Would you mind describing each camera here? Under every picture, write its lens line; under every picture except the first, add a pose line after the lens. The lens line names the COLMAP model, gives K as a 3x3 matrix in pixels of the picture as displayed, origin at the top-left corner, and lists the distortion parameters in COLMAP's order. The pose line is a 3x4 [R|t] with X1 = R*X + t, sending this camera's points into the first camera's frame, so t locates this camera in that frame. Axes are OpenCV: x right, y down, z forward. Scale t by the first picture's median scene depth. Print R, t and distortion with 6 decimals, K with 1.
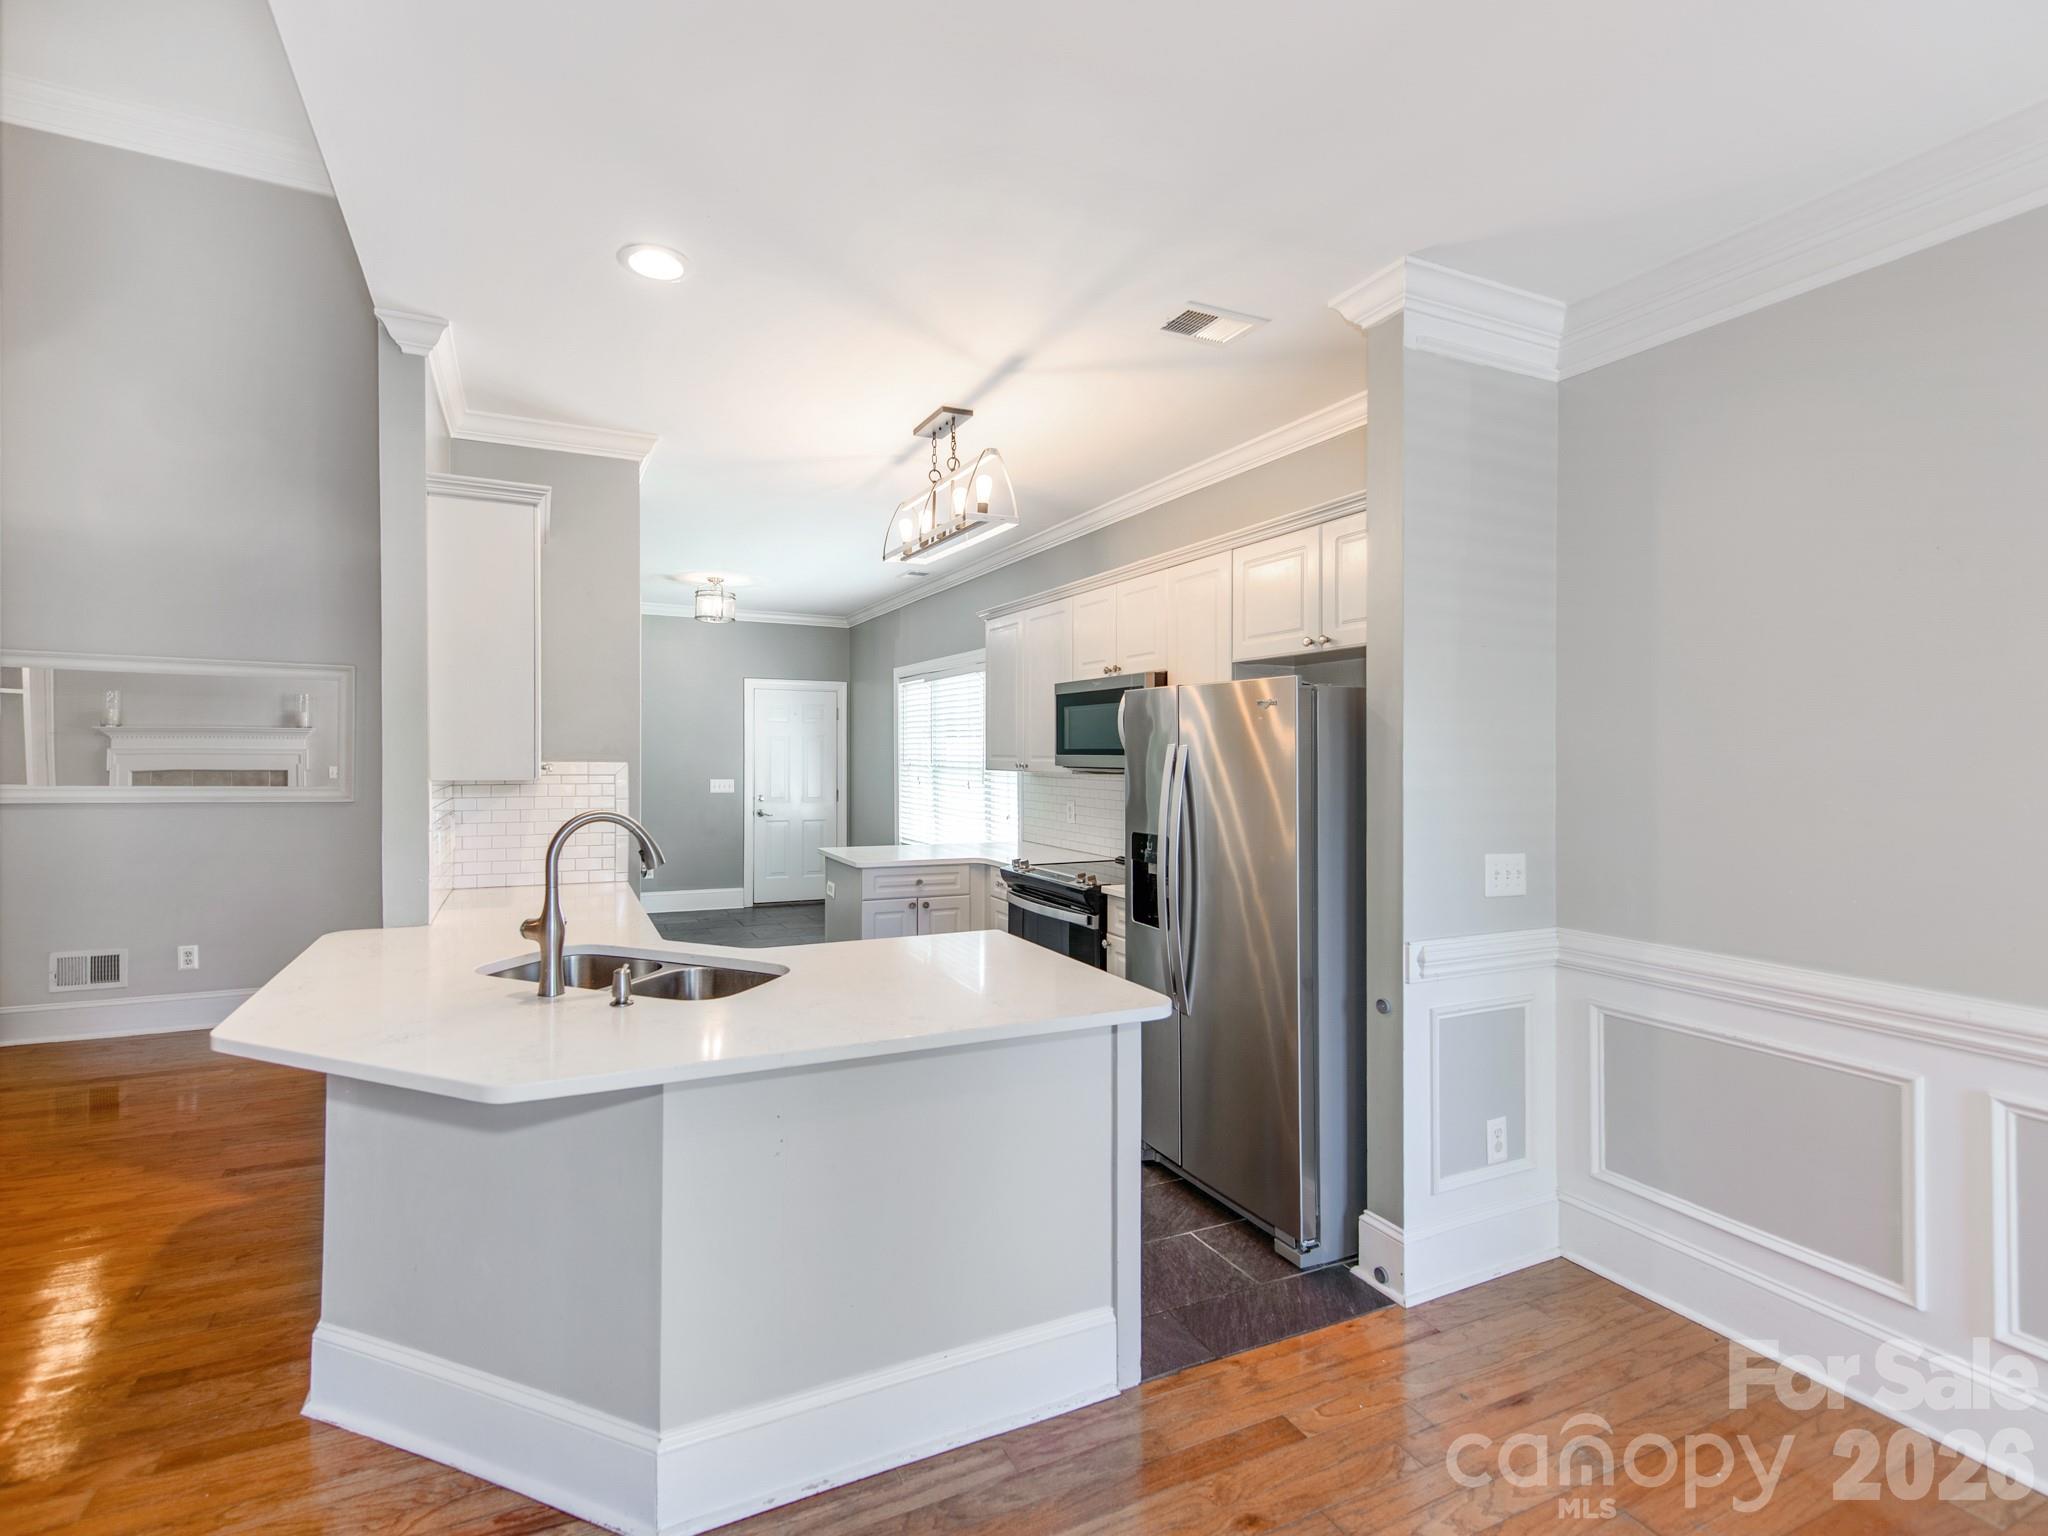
lens RADIAL K [[1002.7, 0, 966.2], [0, 1002.7, 769.5], [0, 0, 1]] dist [0.035999, -0.002408]
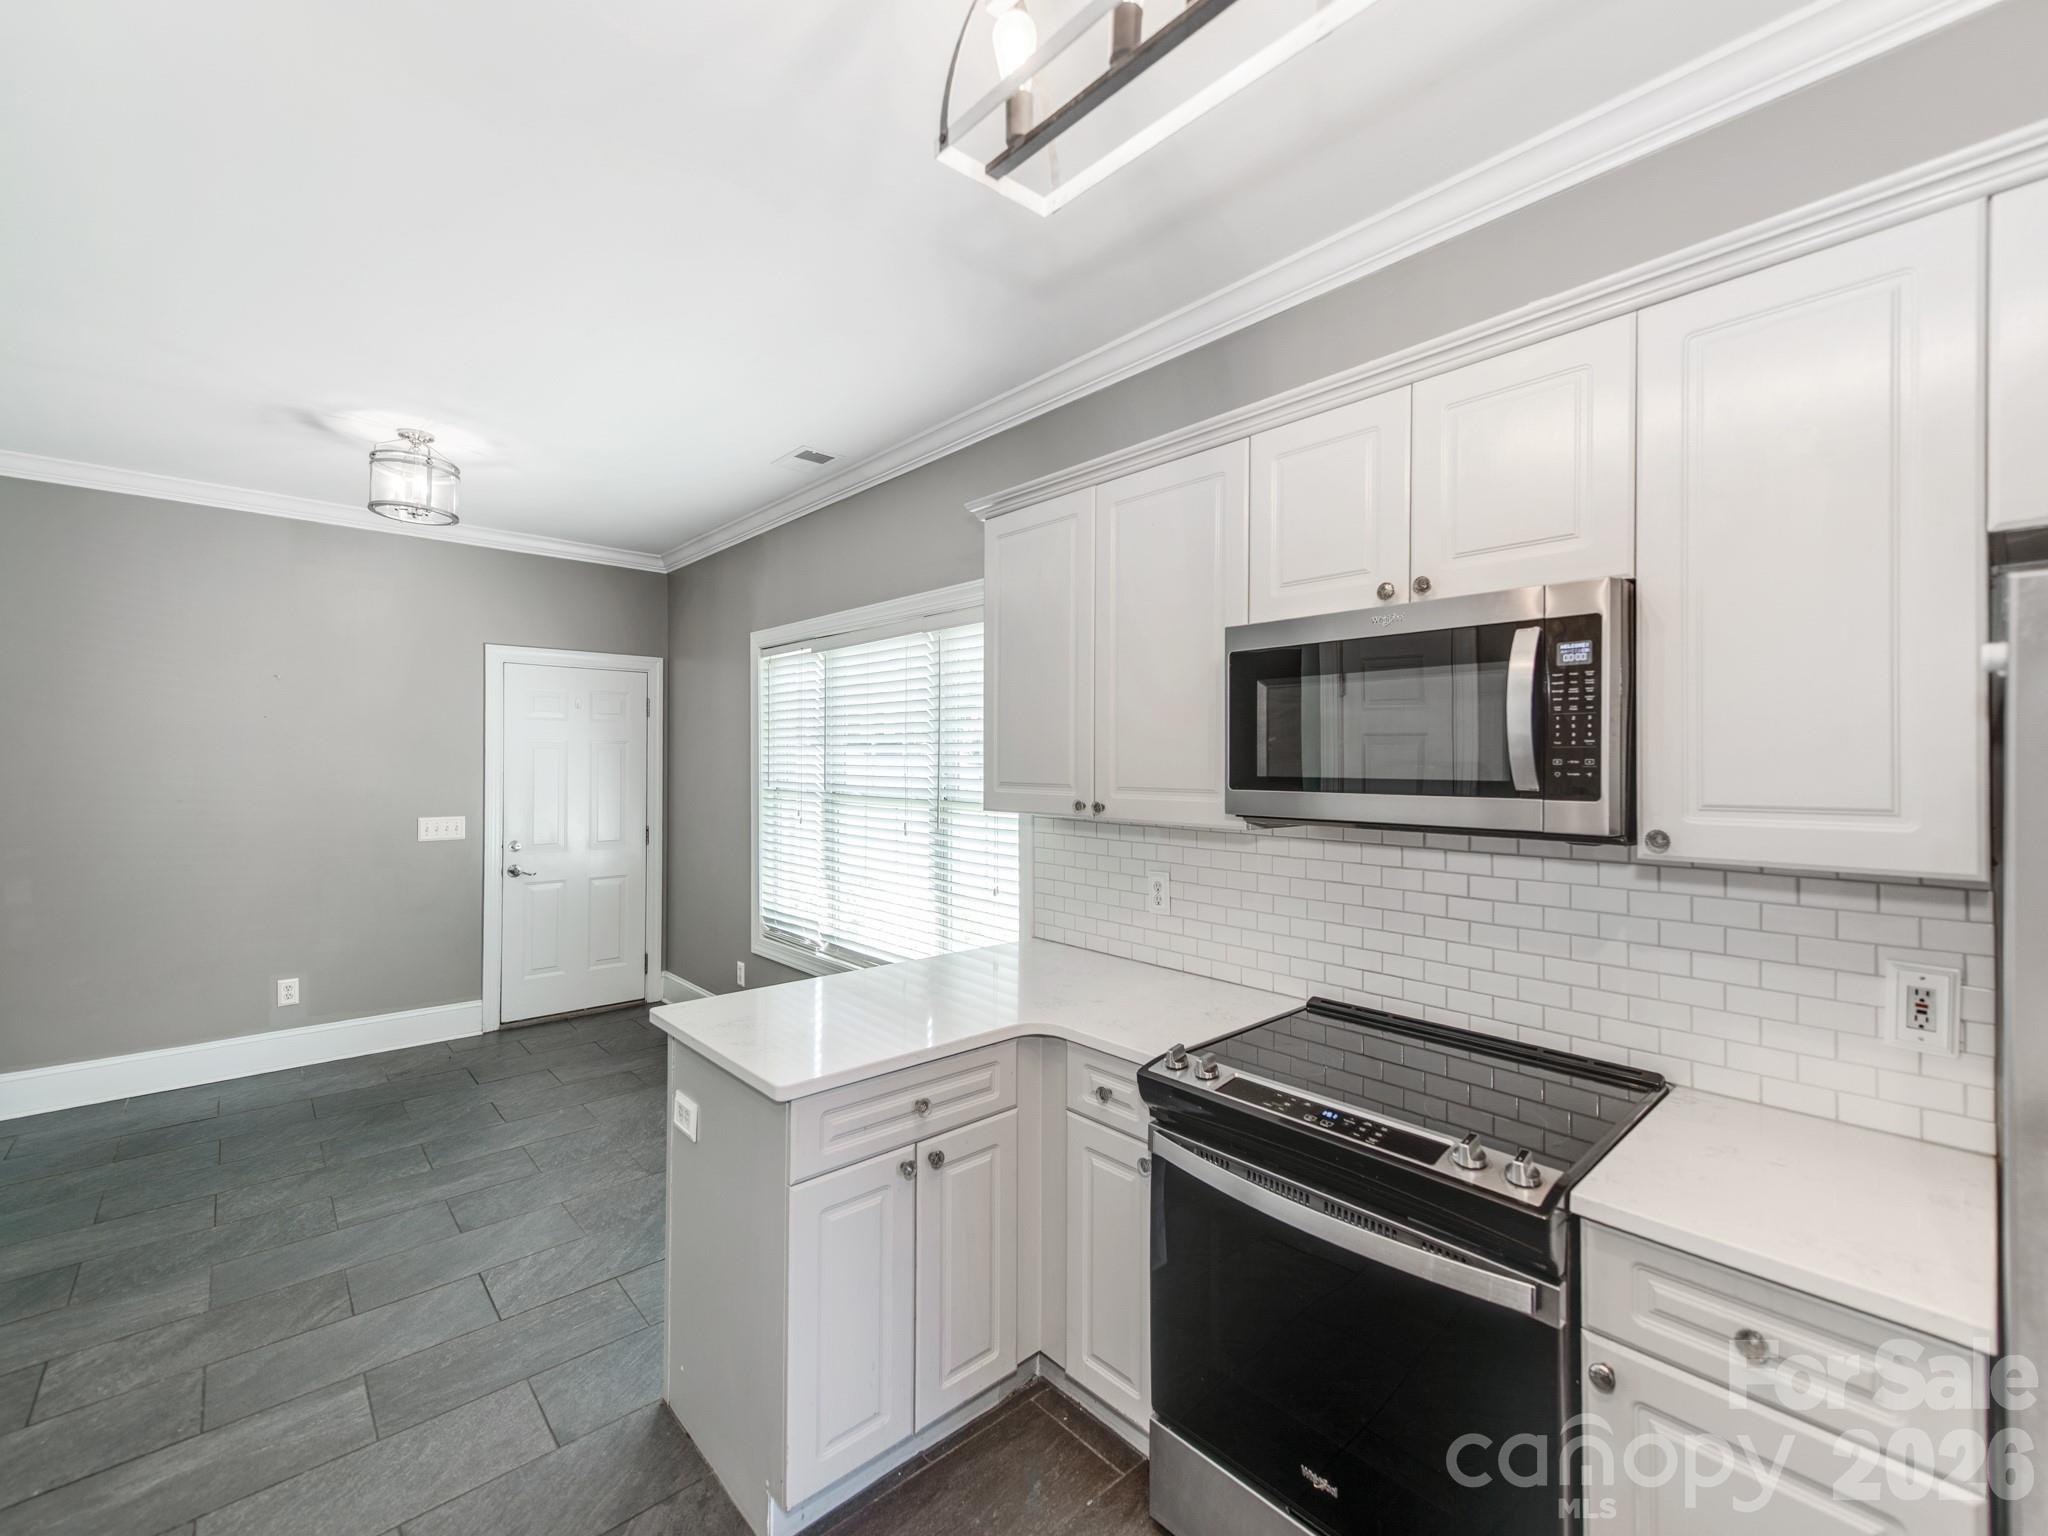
lens RADIAL K [[1002.7, 0, 980.6], [0, 1002.7, 764.5], [0, 0, 1]] dist [0.035999, -0.002408]
pose [[0.975357, -0.000442, 0.220631, -0.082865], [0.003046, 0.999930, -0.011462, -0.015277], [-0.220610, 0.011852, 0.975290, 0.435329]]
